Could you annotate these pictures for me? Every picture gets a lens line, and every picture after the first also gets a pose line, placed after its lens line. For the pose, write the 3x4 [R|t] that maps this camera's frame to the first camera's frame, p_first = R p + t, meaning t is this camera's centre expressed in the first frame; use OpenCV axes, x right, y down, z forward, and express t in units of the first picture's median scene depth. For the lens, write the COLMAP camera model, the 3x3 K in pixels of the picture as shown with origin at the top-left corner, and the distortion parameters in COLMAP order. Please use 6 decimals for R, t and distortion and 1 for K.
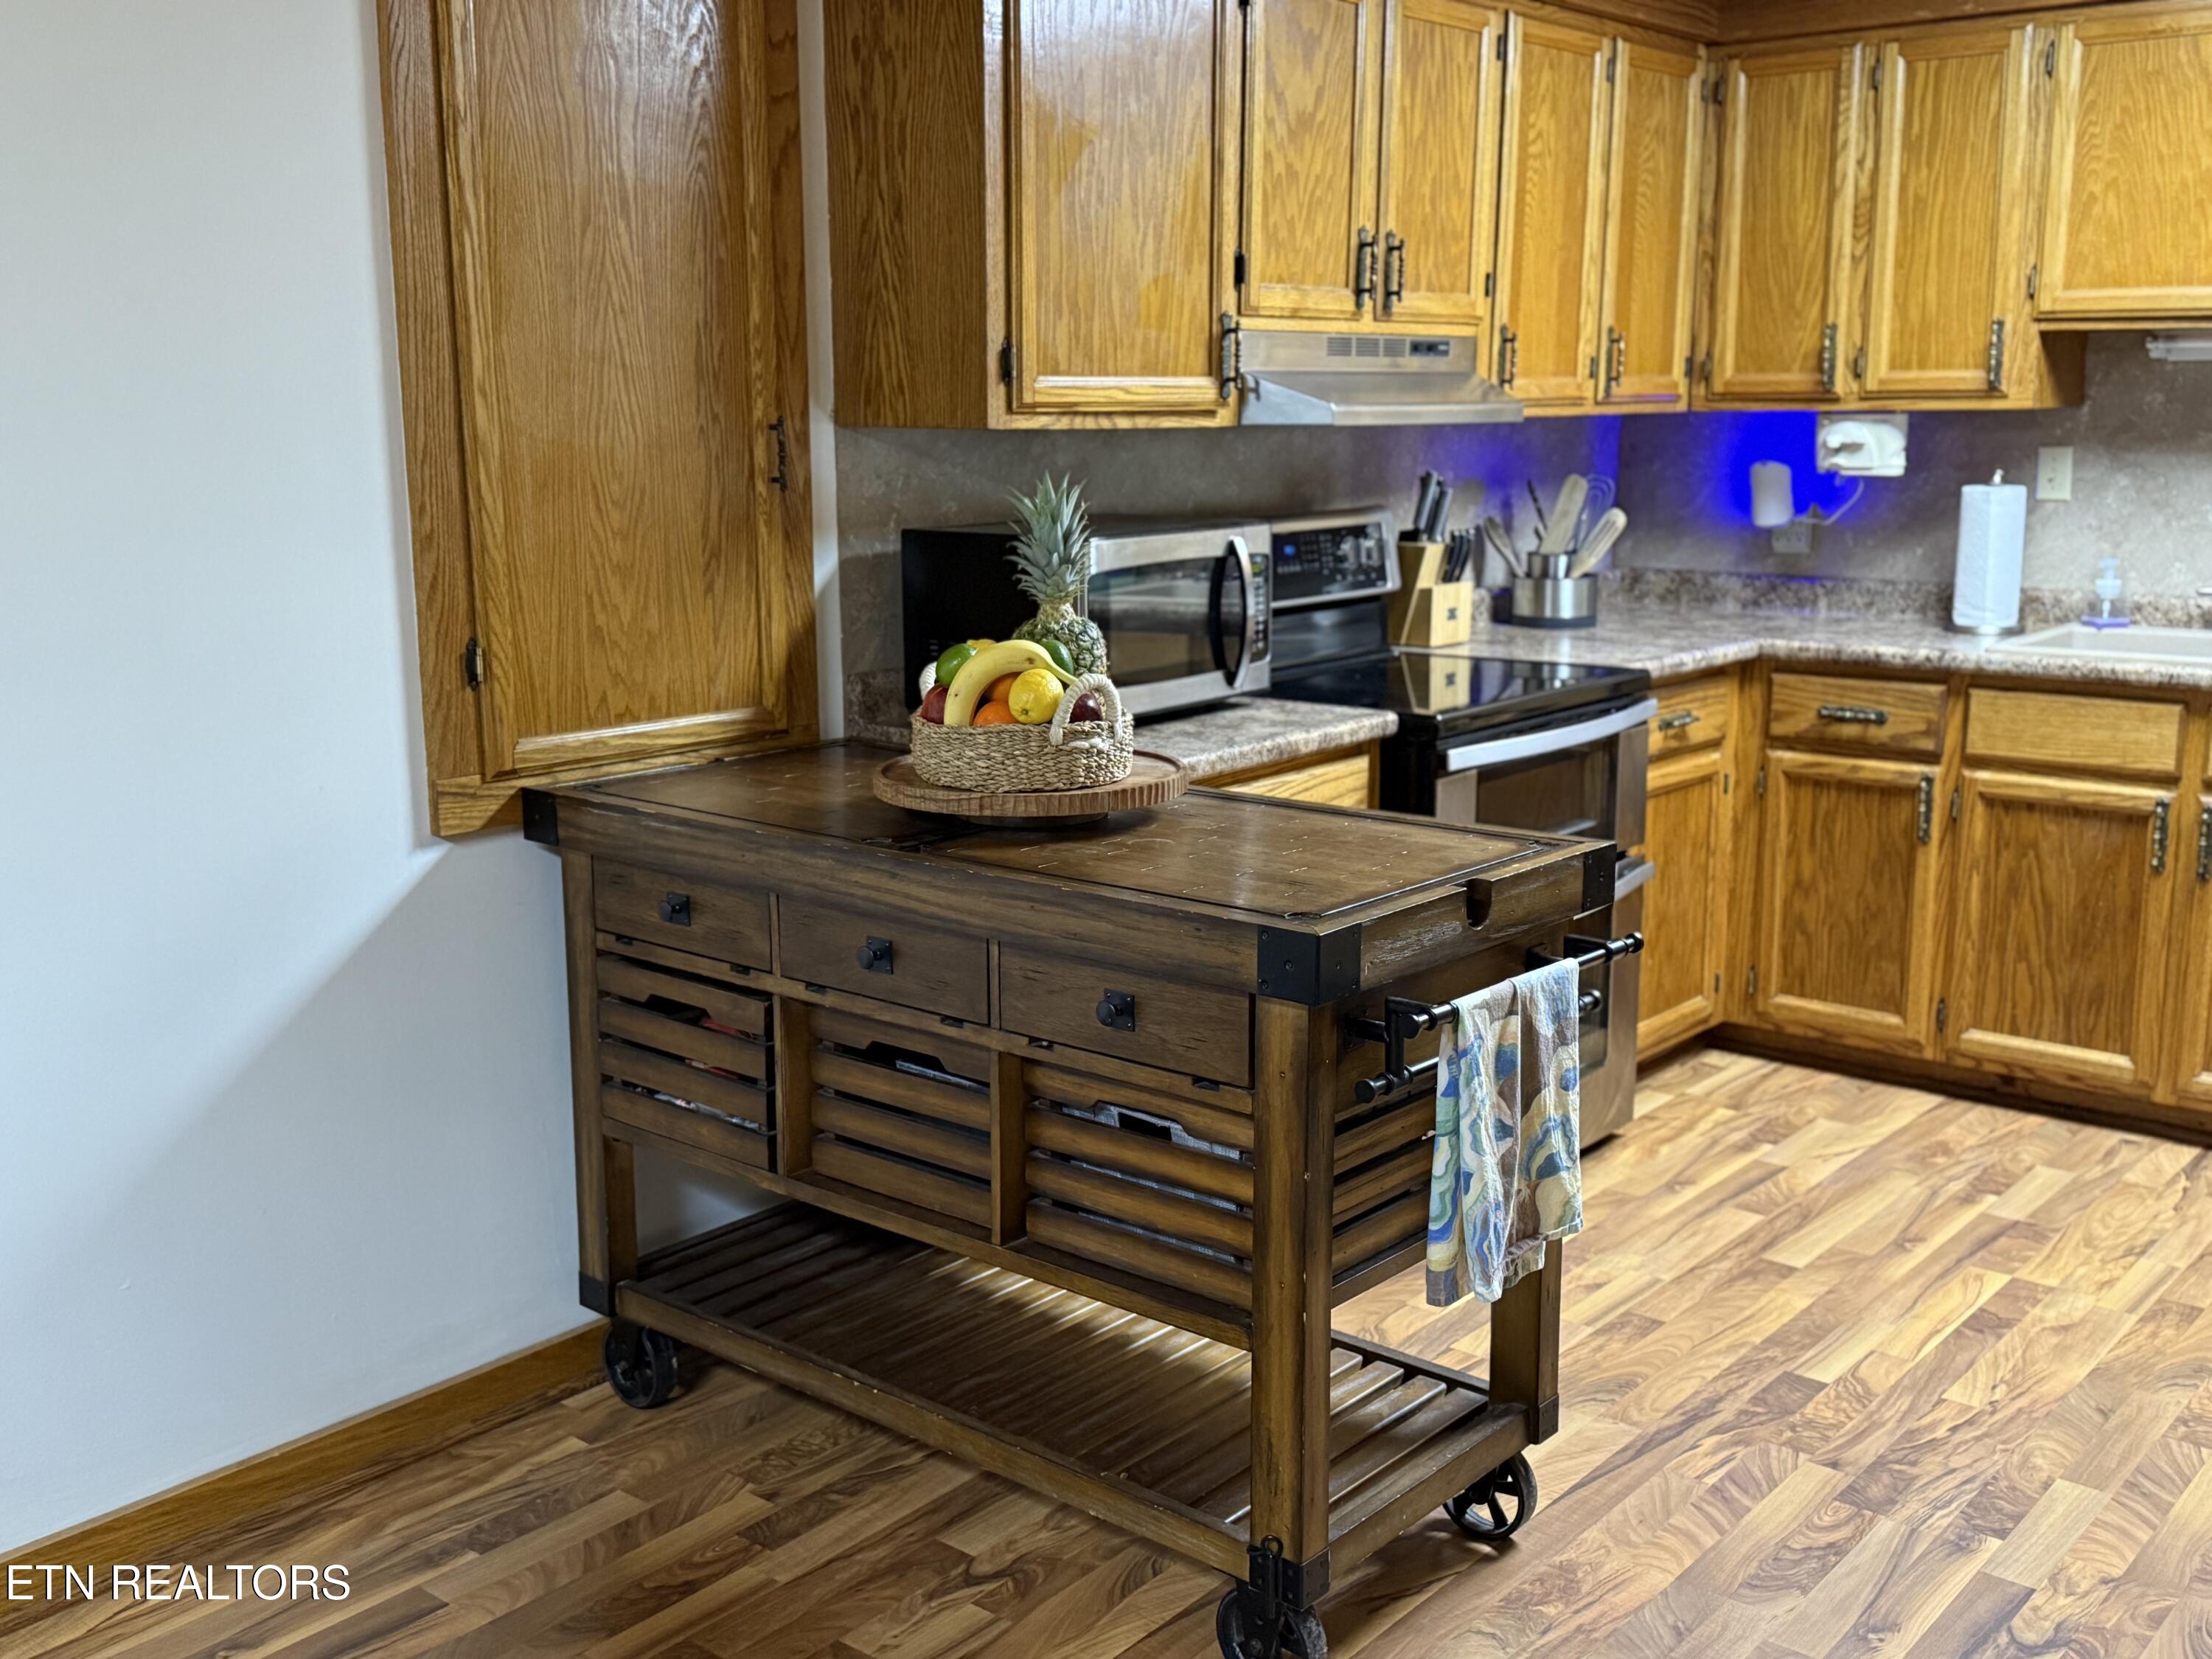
lens RADIAL K [[2185.1, 0, 1095.1], [0, 2185.1, 840.8], [0, 0, 1]] dist [0.207910, -0.438019]
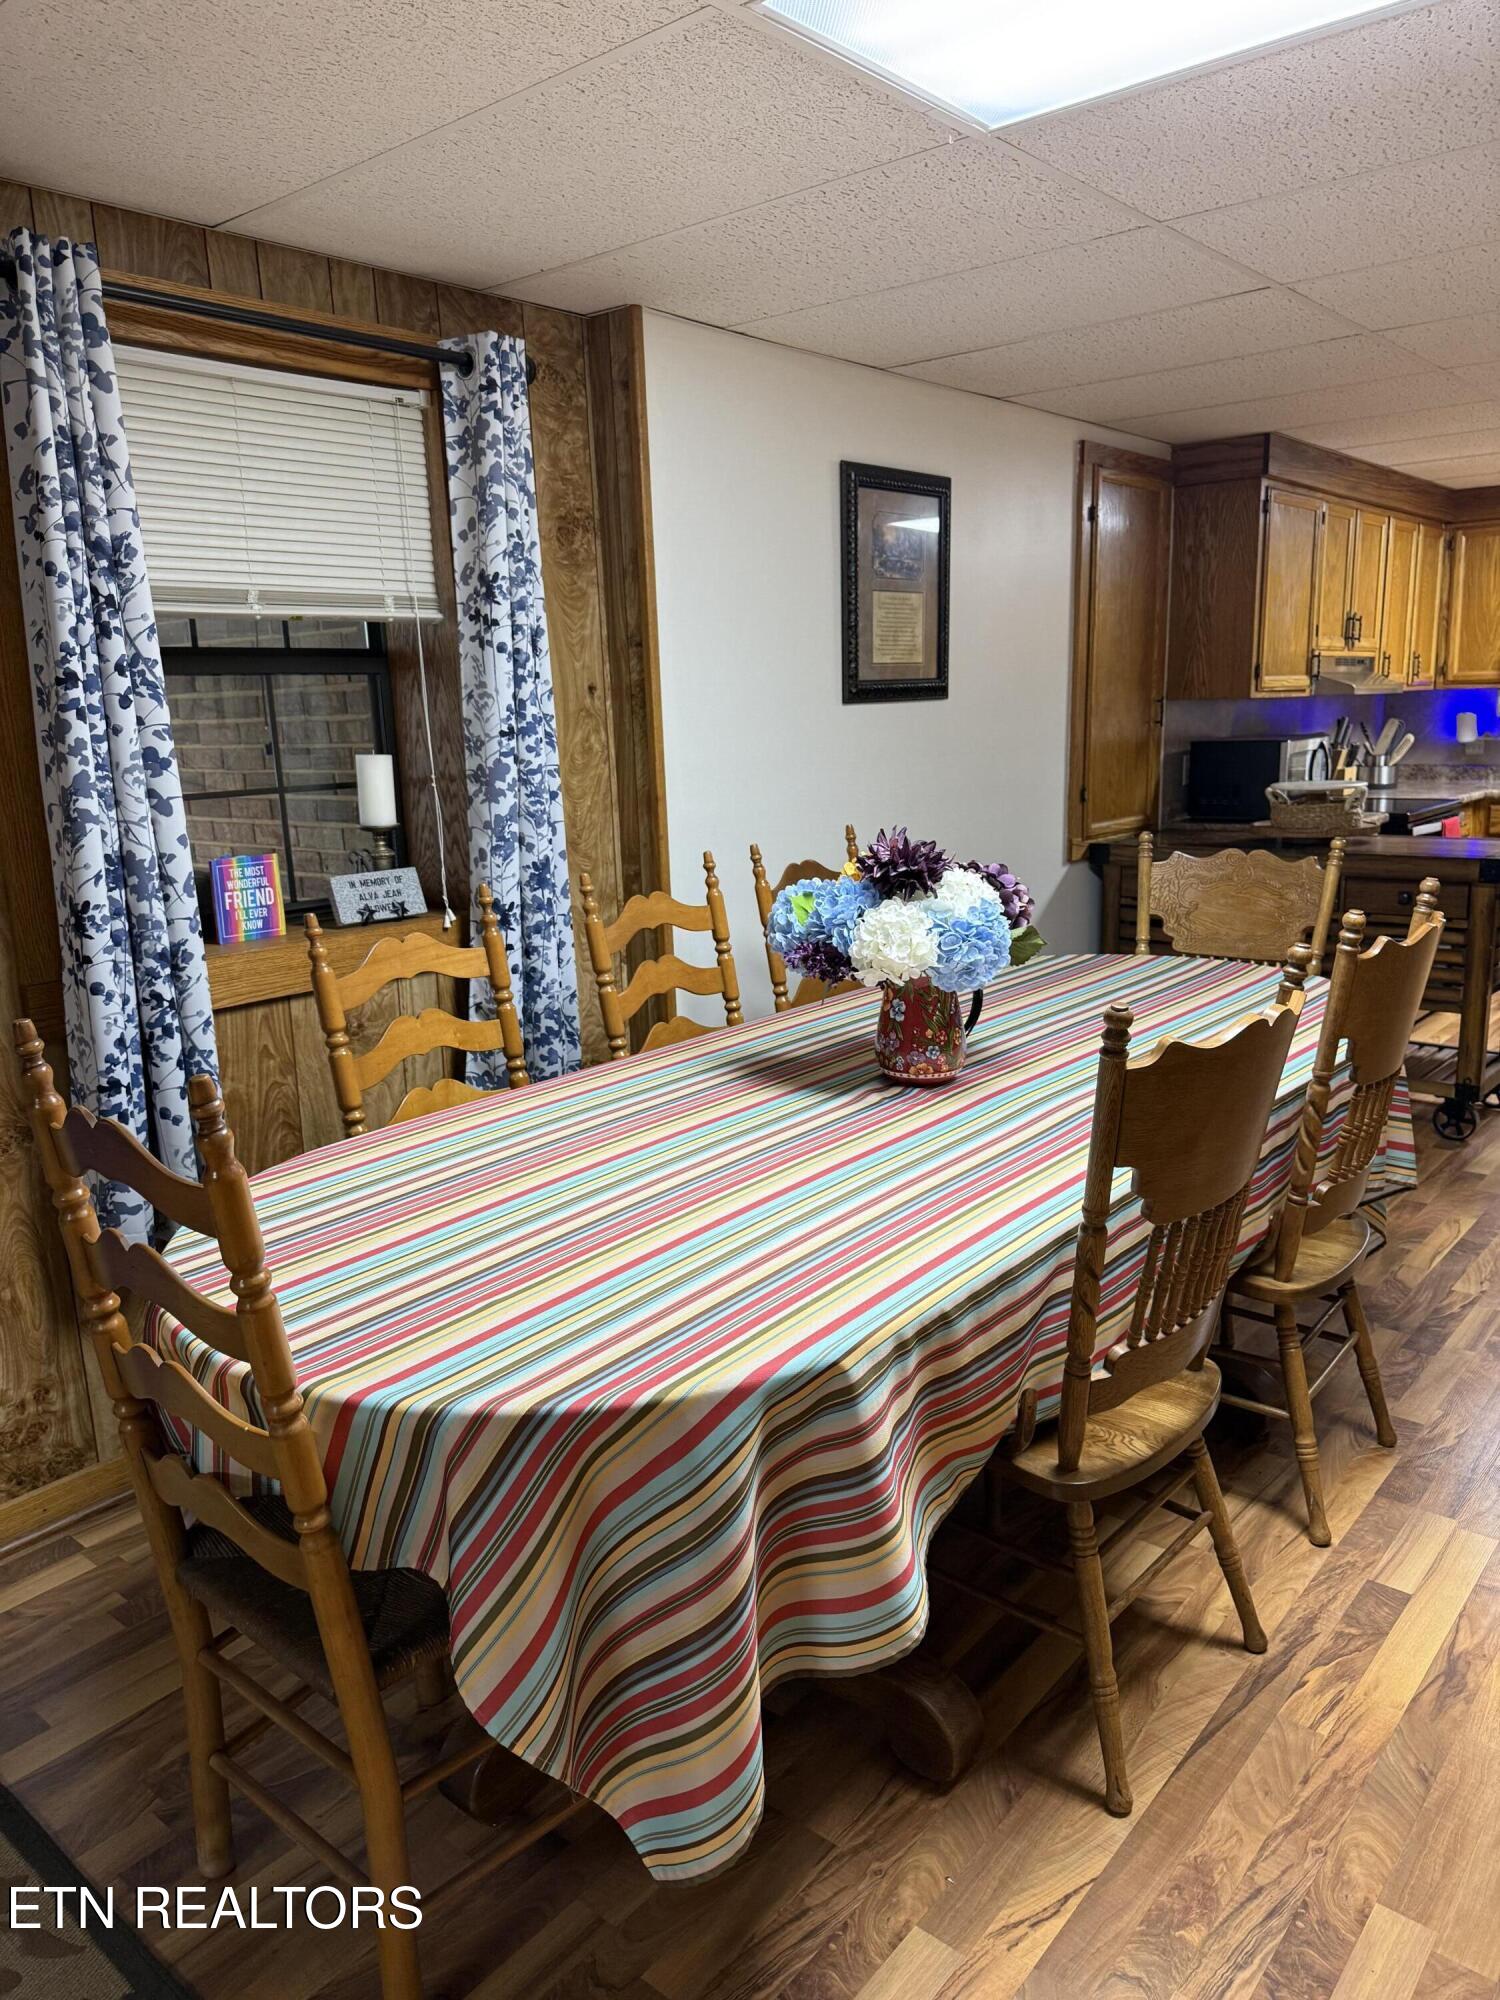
lens RADIAL K [[1423.1, 0, 754.9], [0, 1423.1, 1011.1], [0, 0, 1]] dist [0.002541, 0.001576]
pose [[0.999587, -0.026798, -0.010402, -0.591531], [0.026942, 0.999540, 0.013932, 0.127665], [0.010024, -0.014206, 0.999849, -0.613140]]
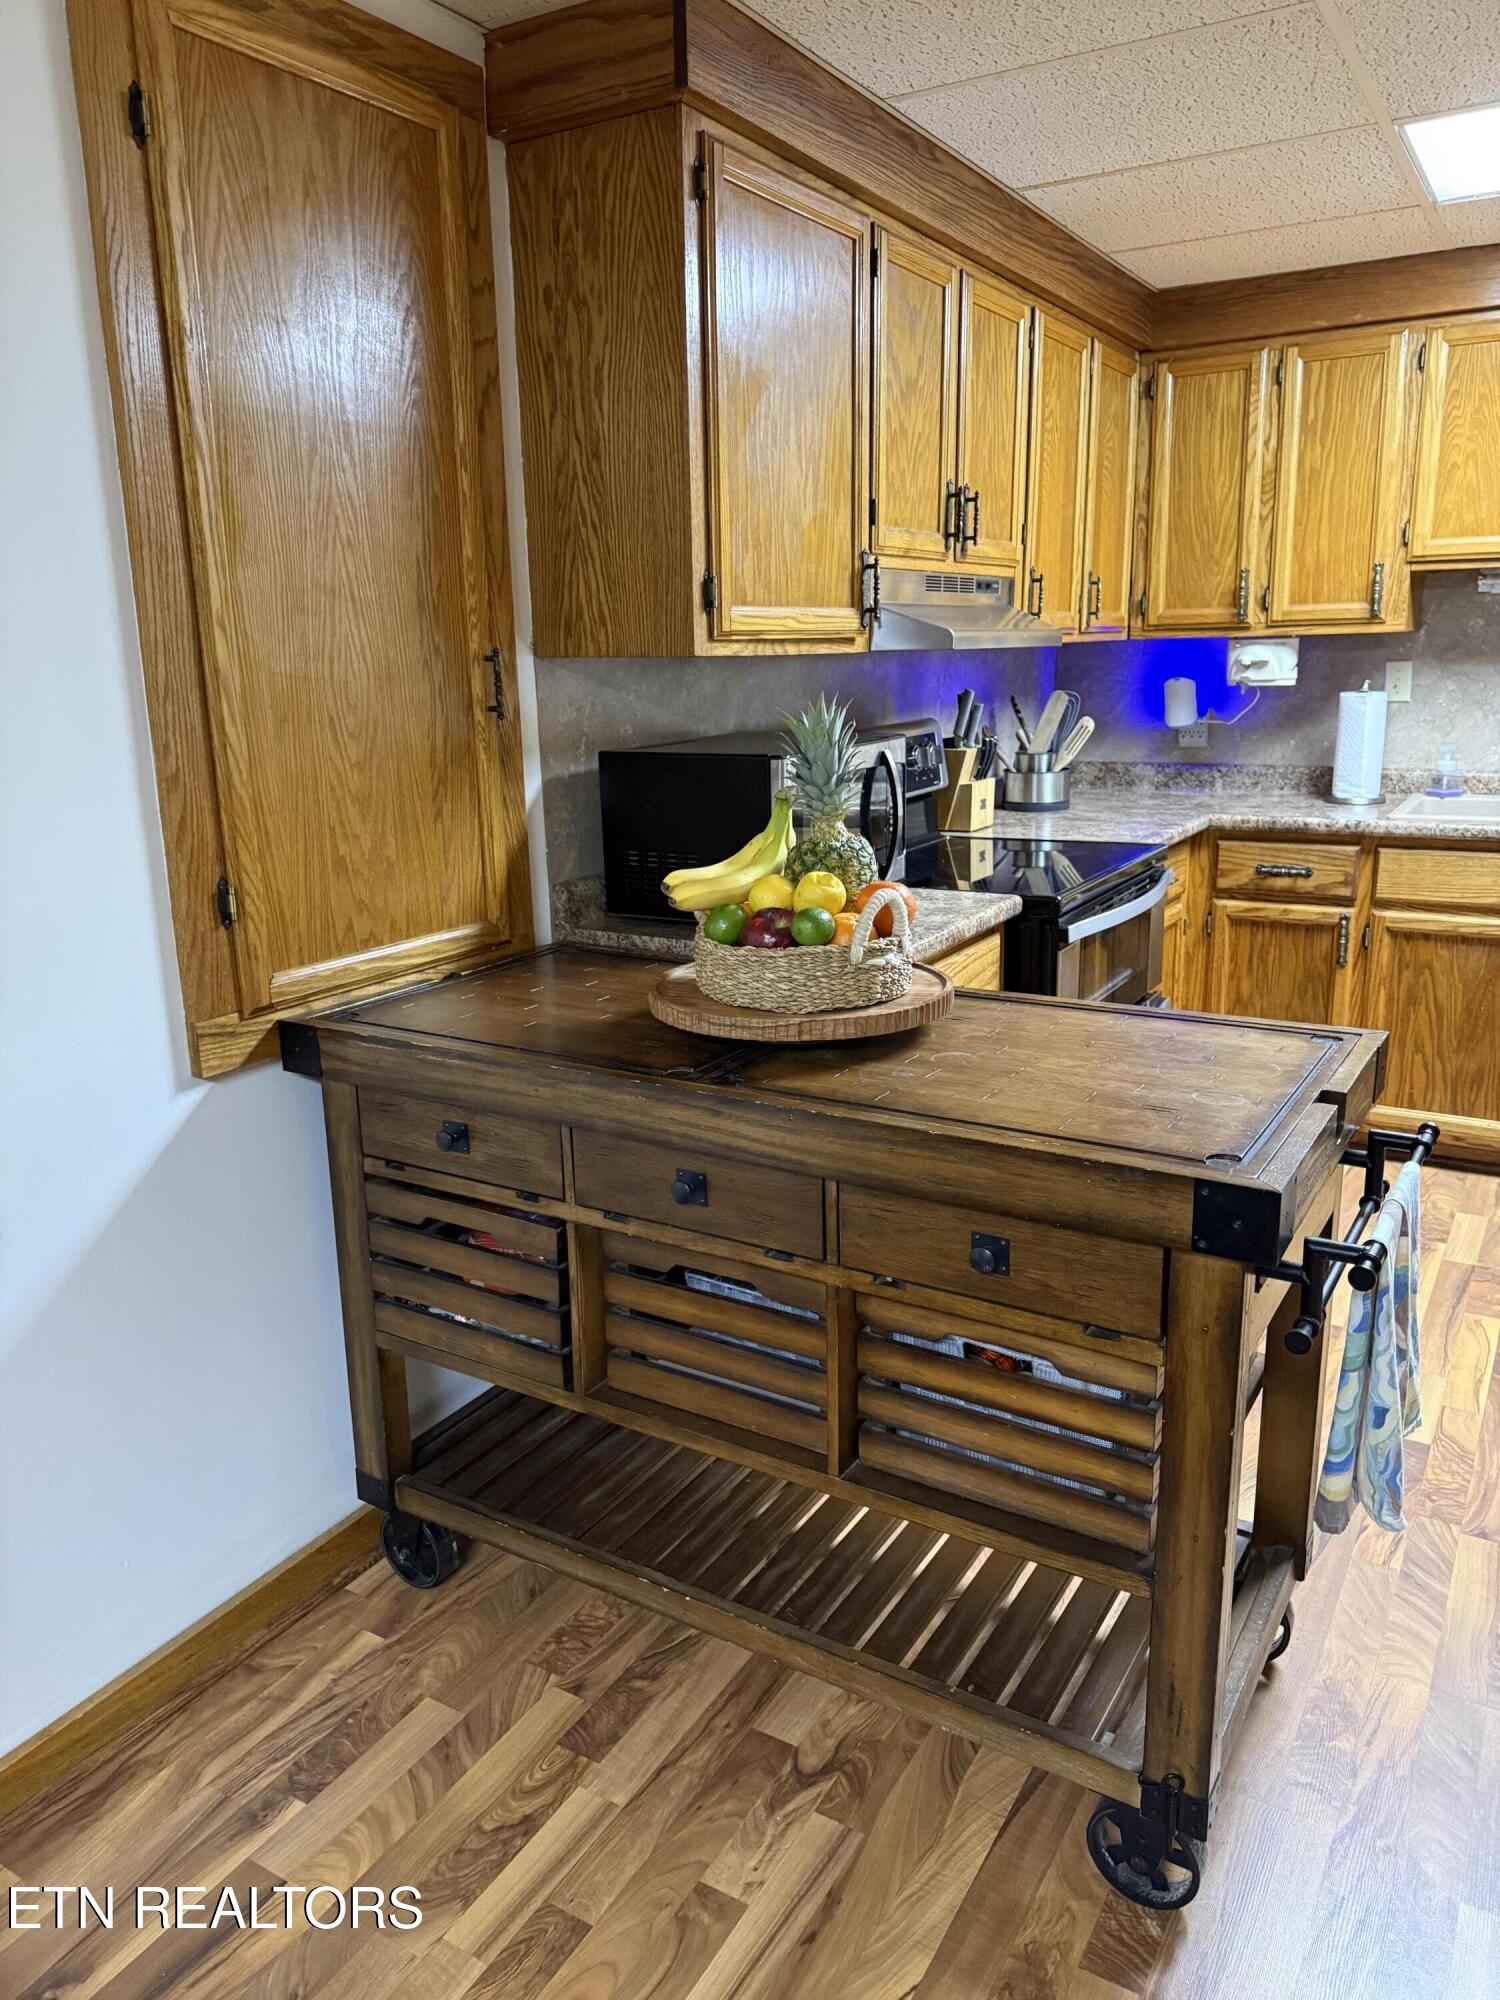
lens RADIAL K [[1400.3, 0, 750.0], [0, 1400.3, 1000.0], [0, 0, 1]] dist [0.153805, -0.275332]
pose [[0.987756, -0.055814, 0.145678, -0.129031], [0.049369, 0.997651, 0.047485, -0.049445], [-0.147986, -0.039711, 0.988192, 0.299851]]
